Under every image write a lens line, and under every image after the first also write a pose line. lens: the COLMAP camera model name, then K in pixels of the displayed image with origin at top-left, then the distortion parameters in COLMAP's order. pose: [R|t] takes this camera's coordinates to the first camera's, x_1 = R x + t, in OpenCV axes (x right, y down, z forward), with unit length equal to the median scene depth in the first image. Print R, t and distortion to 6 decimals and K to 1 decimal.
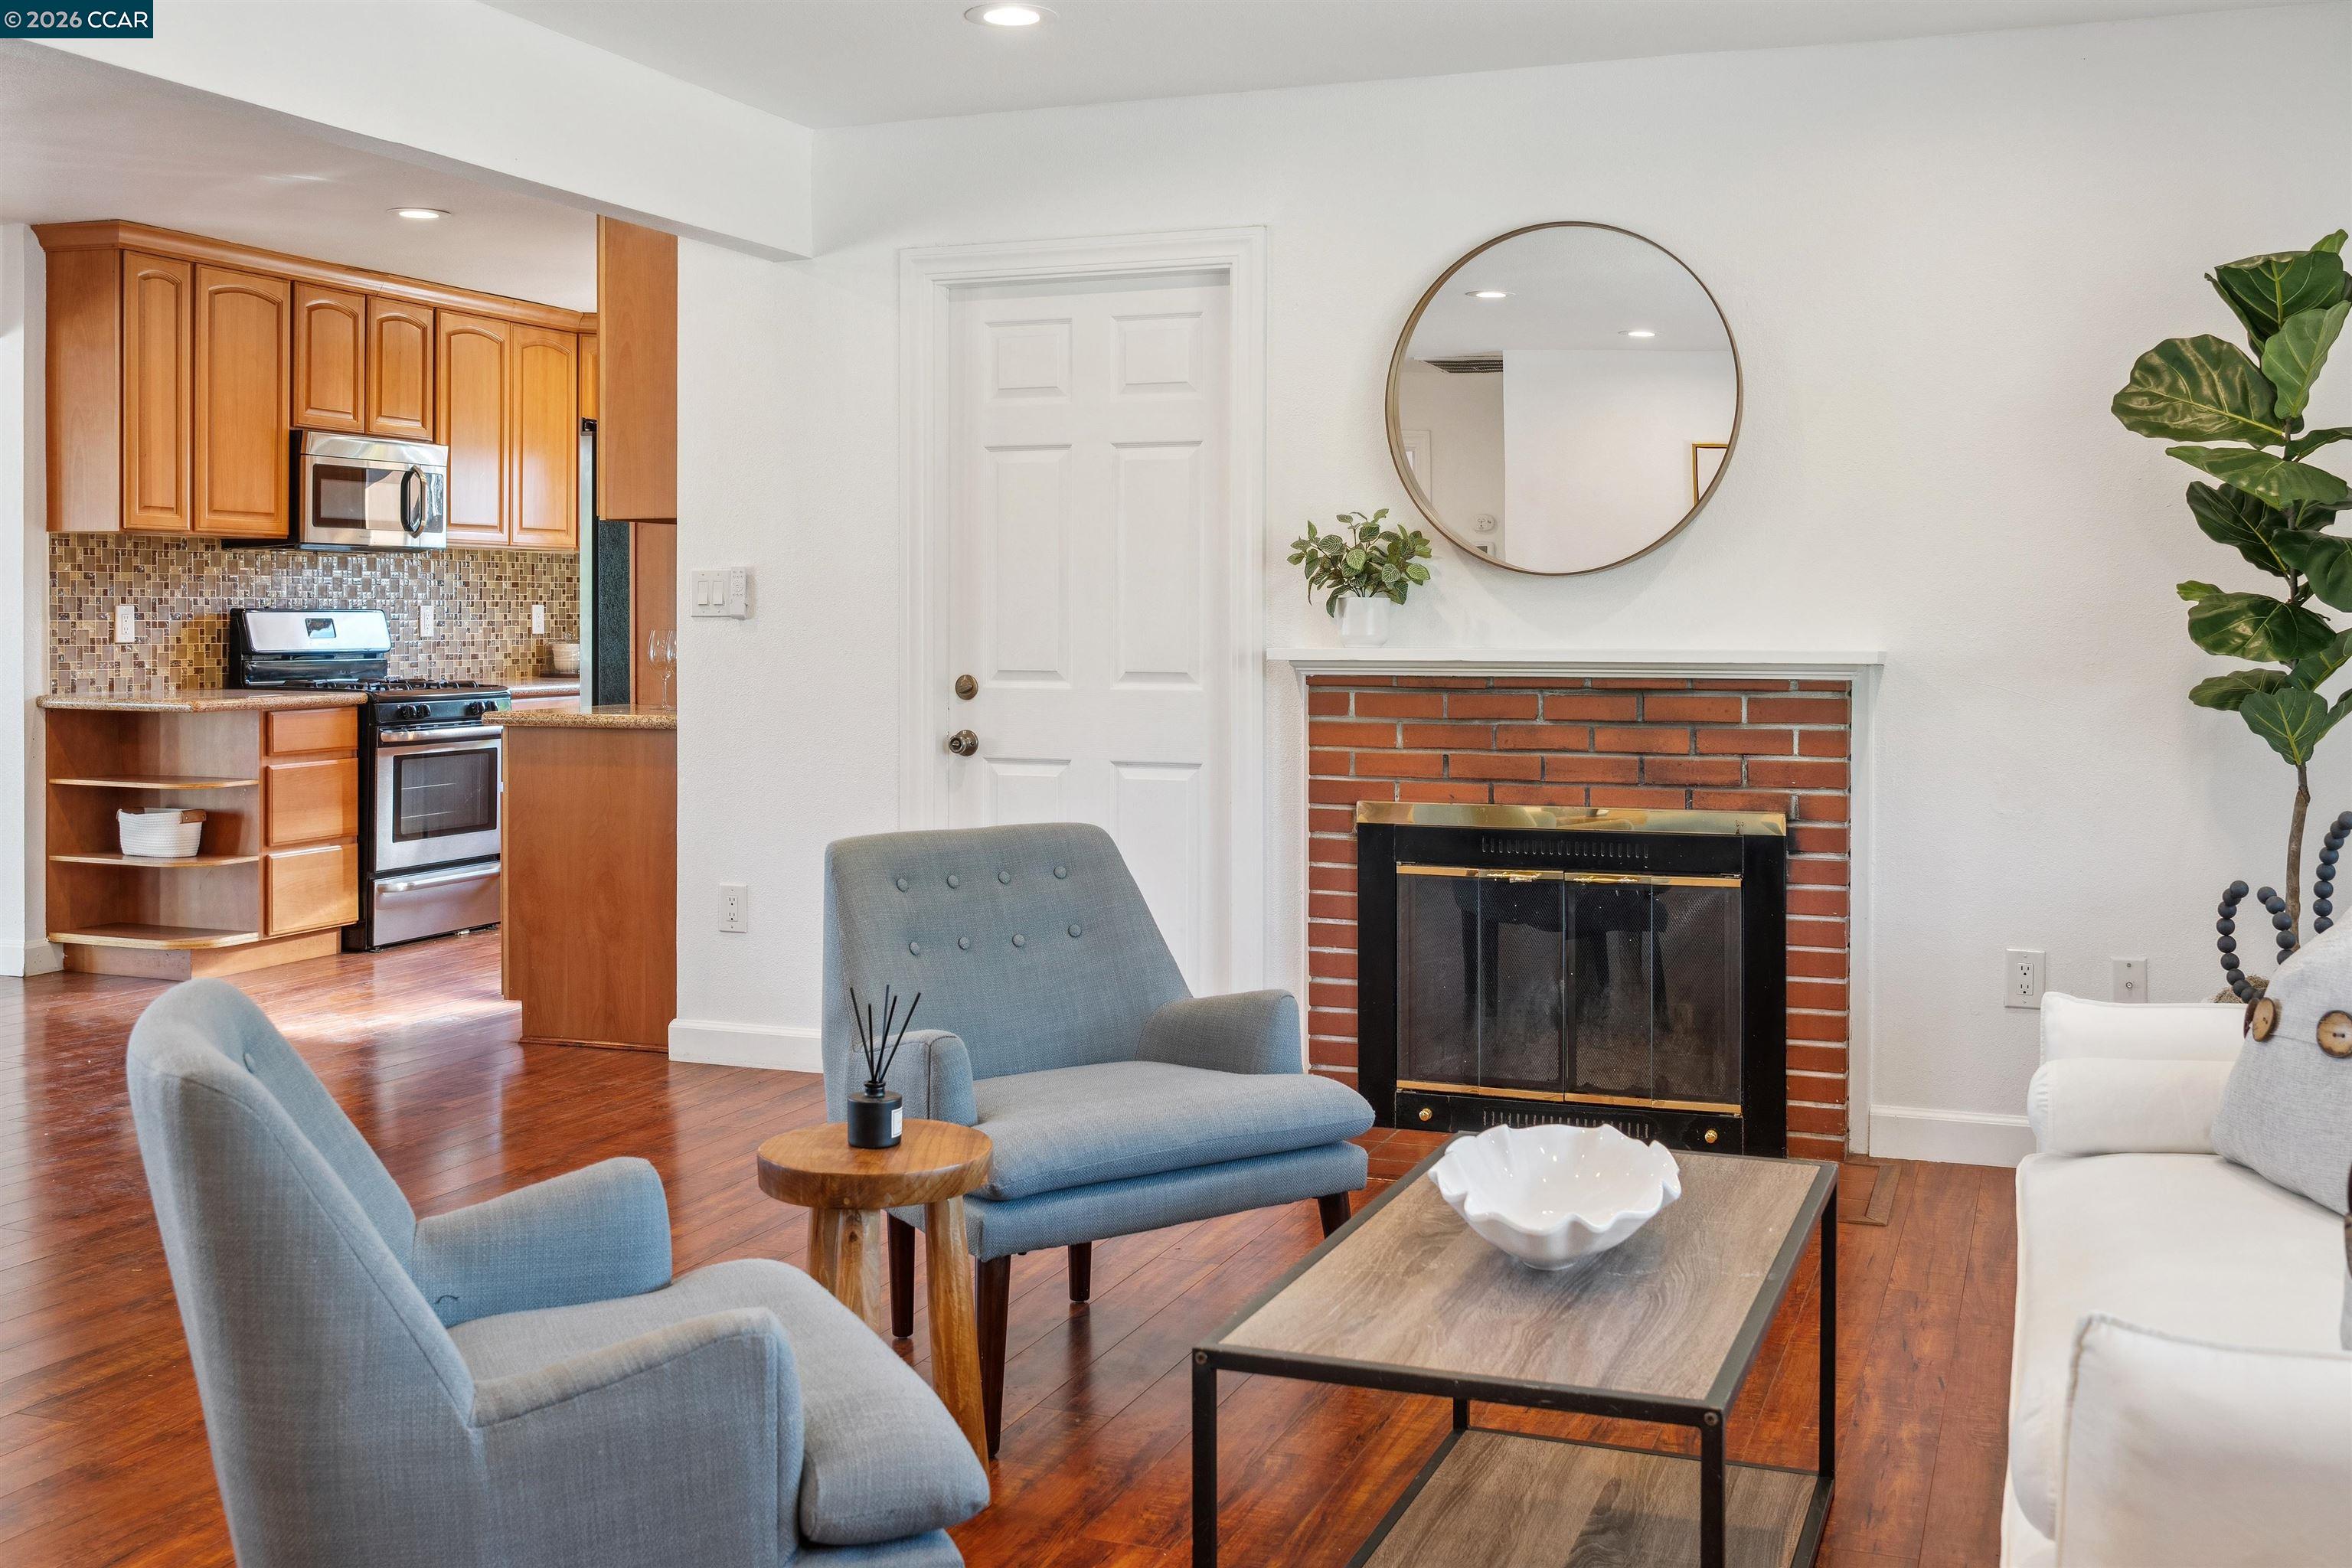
lens RADIAL K [[2333.7, 0, 1175.0], [0, 2333.7, 633.7], [0, 0, 1]] dist [-0.001988, -0.003761]
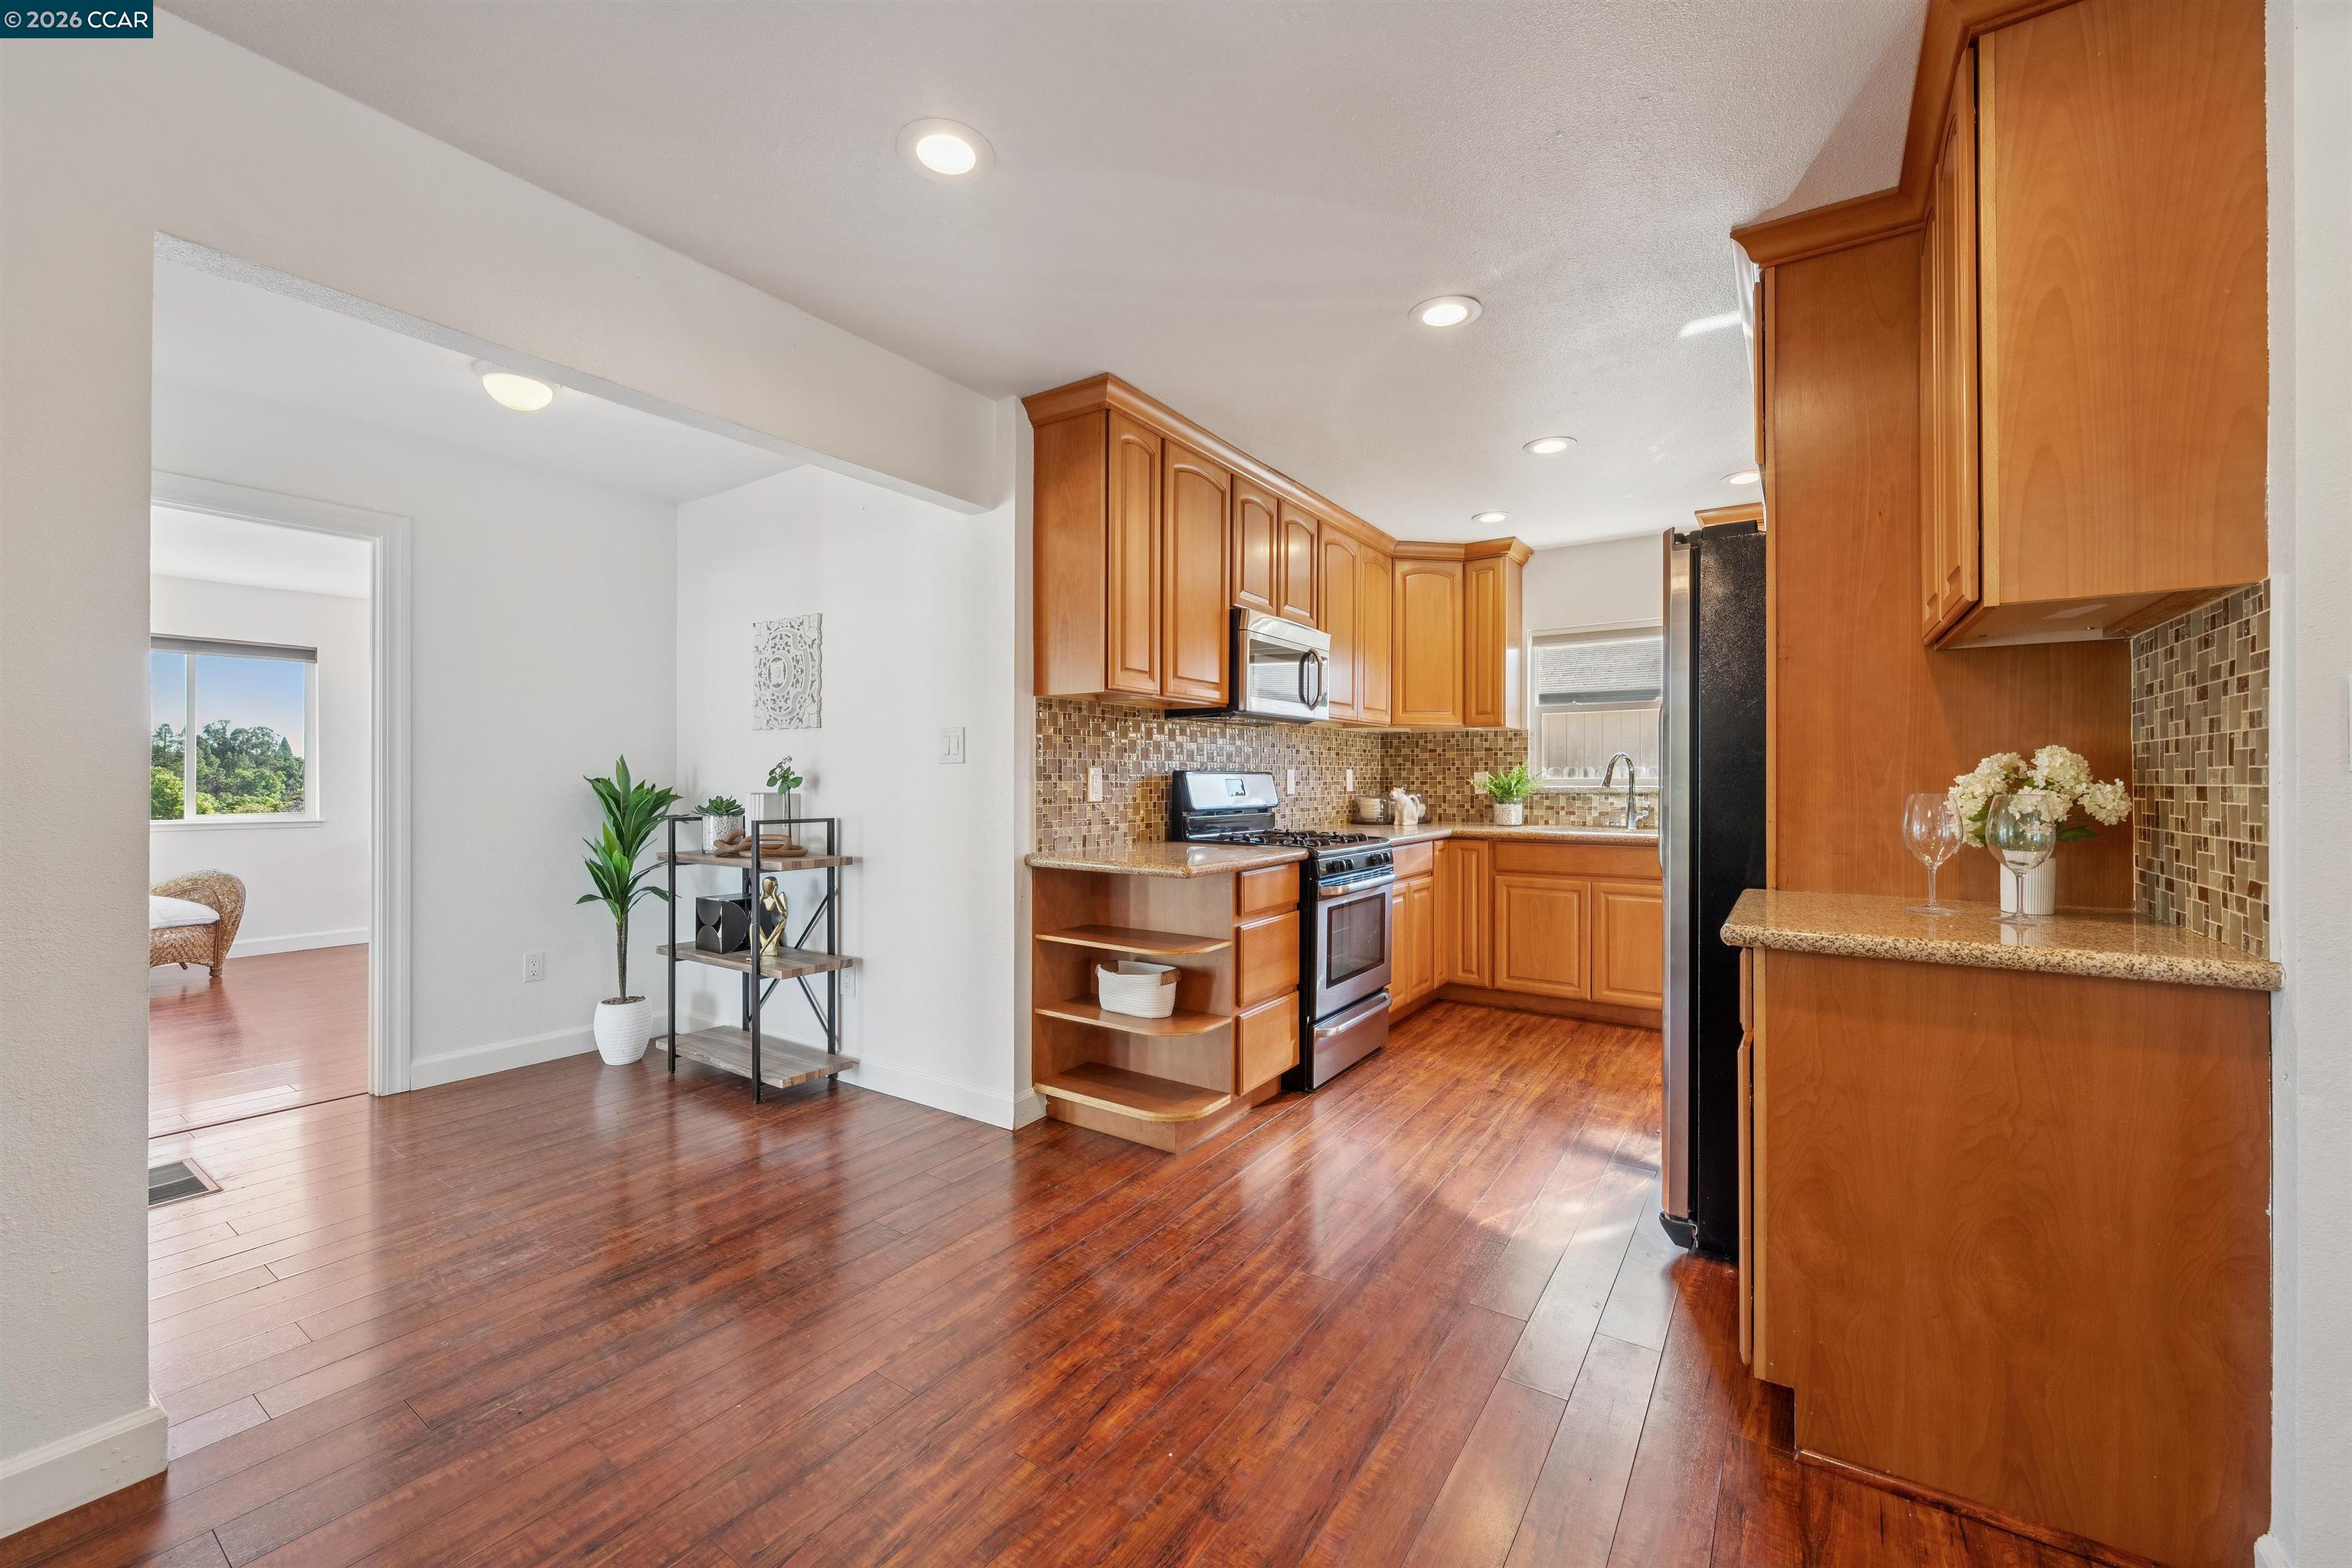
lens RADIAL K [[901.5, 0, 1168.8], [0, 901.5, 774.2], [0, 0, 1]] dist [0.000237, 0.000142]
pose [[0.973874, -0.002924, -0.227069, -0.326816], [0.000015, 0.999918, -0.012813, -0.003677], [0.227088, 0.012475, 0.973794, 0.609480]]
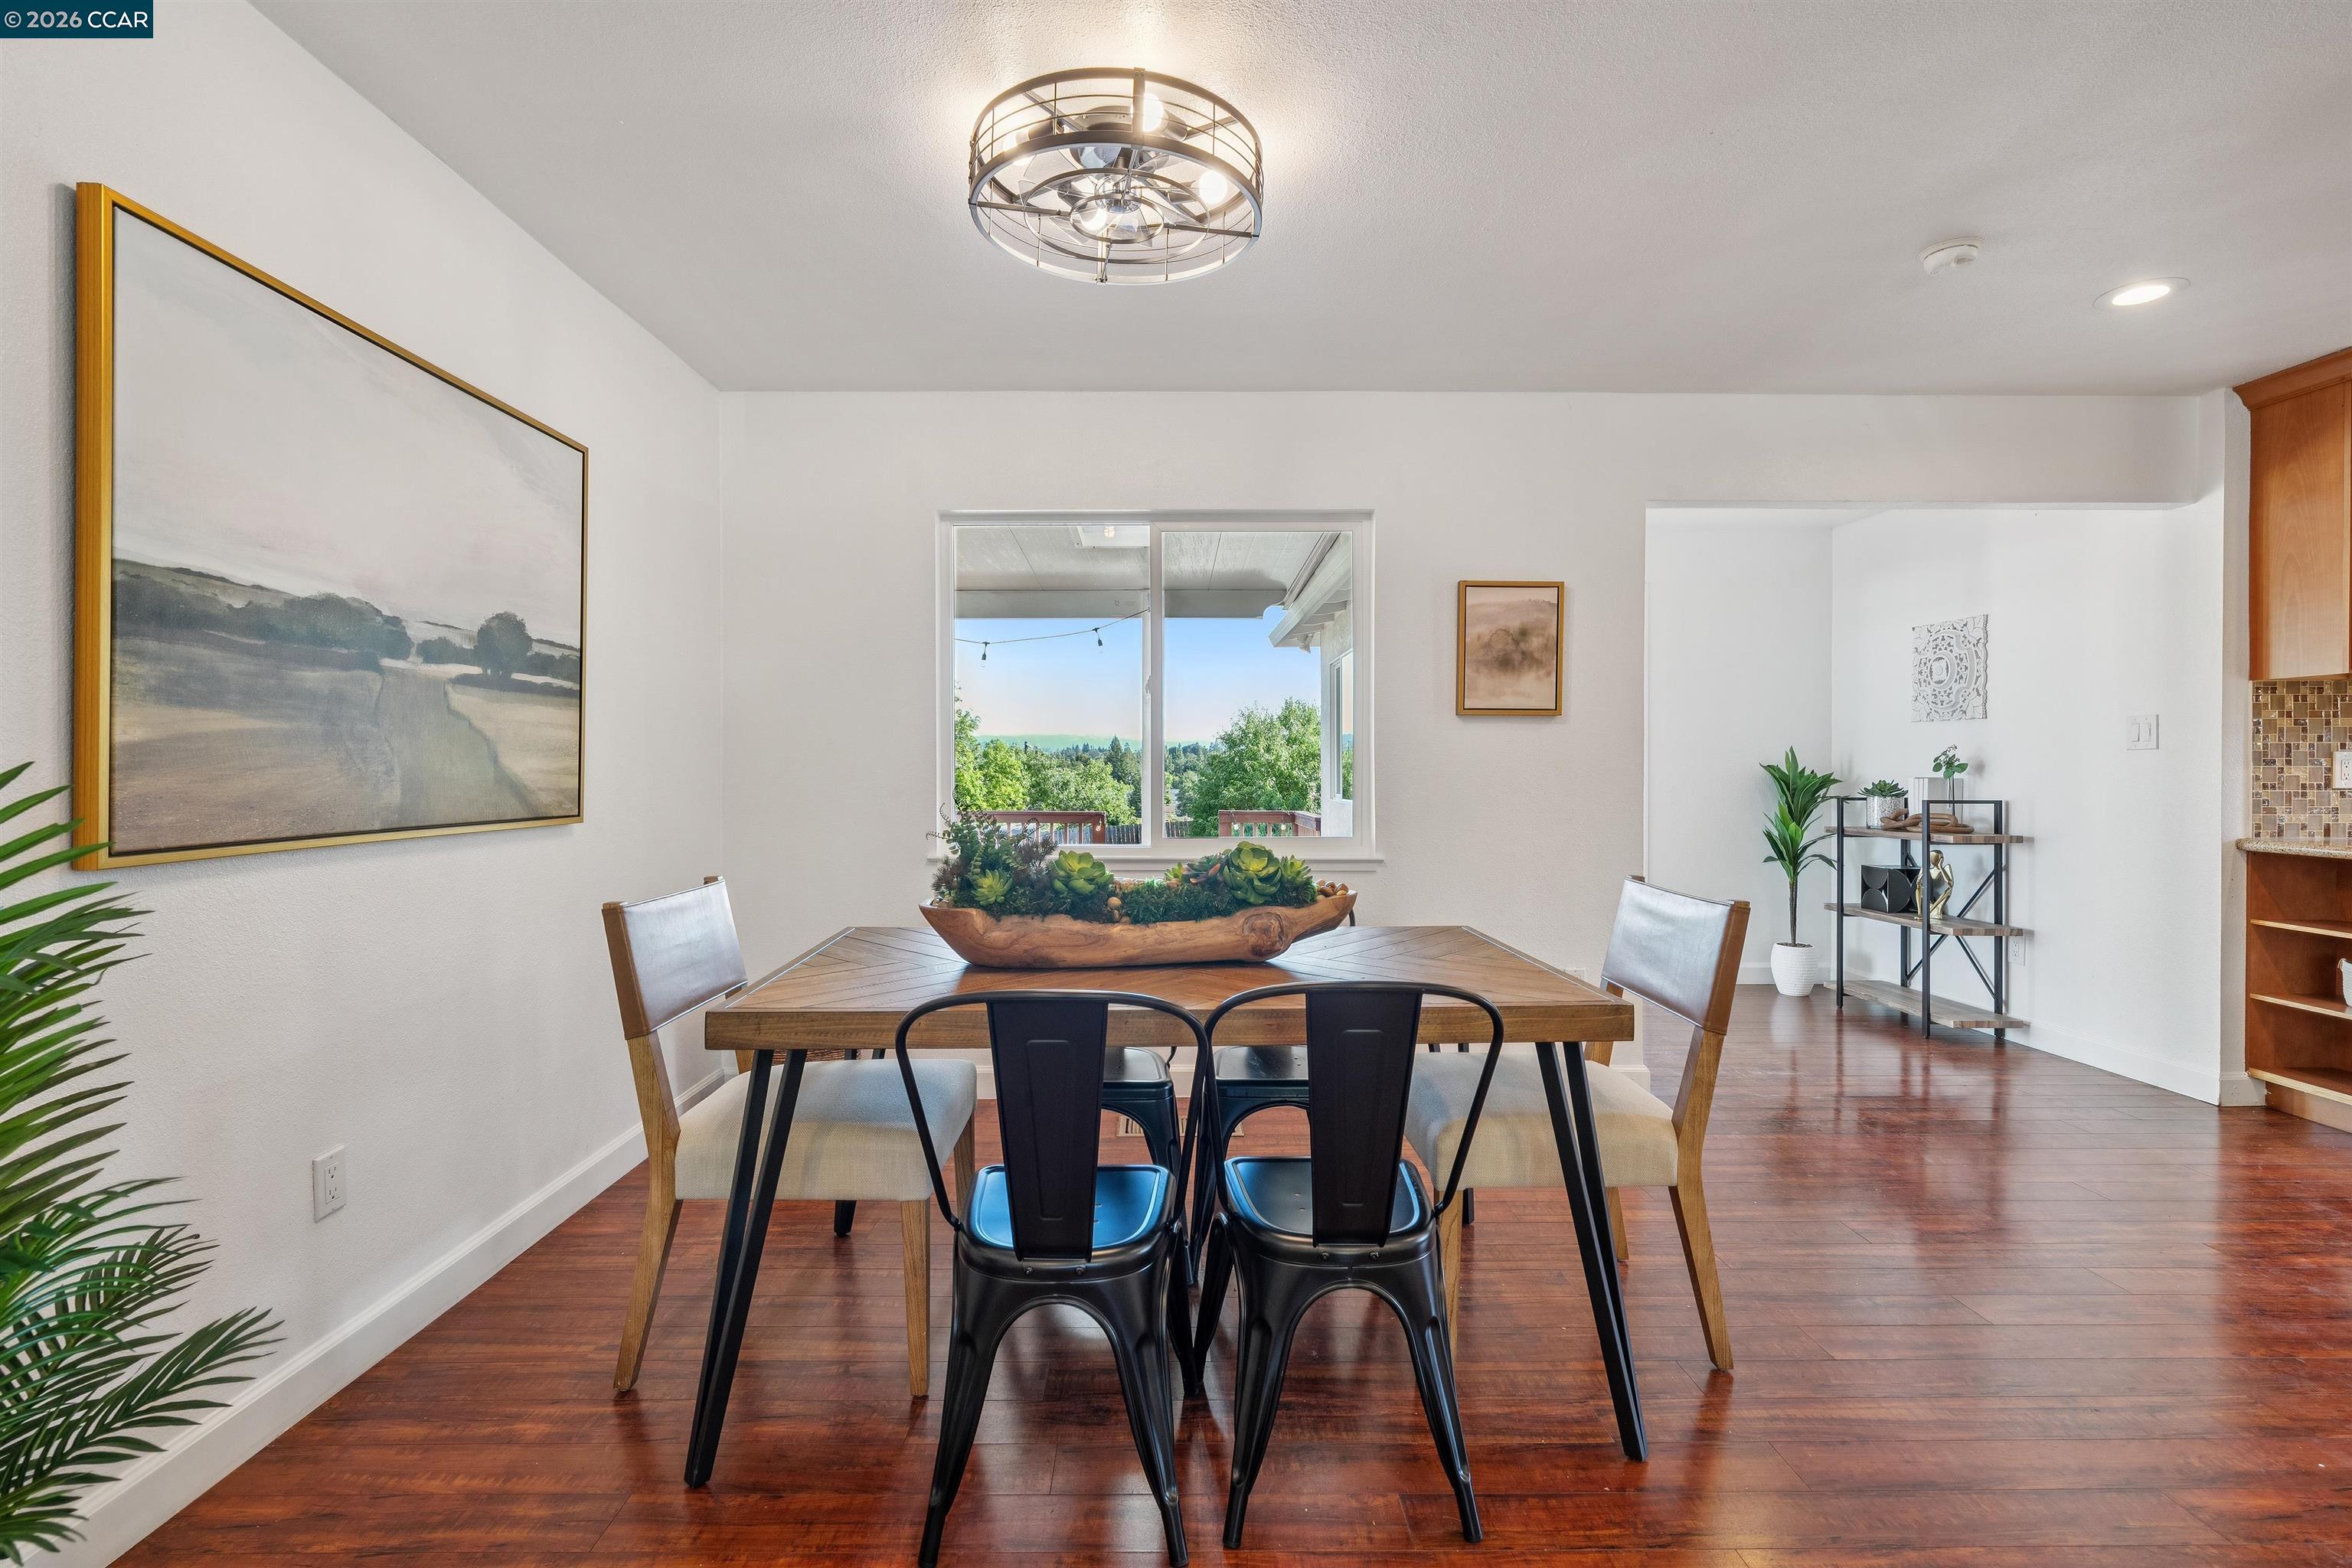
lens RADIAL K [[1091.4, 0, 1177.5], [0, 1091.4, 777.3], [0, 0, 1]] dist [0.002286, 0.000914]
pose [[0.376921, 0.004468, -0.926234, -0.208175], [-0.004438, 0.999986, 0.003017, -0.000085], [0.926235, 0.002973, 0.376936, 0.367920]]
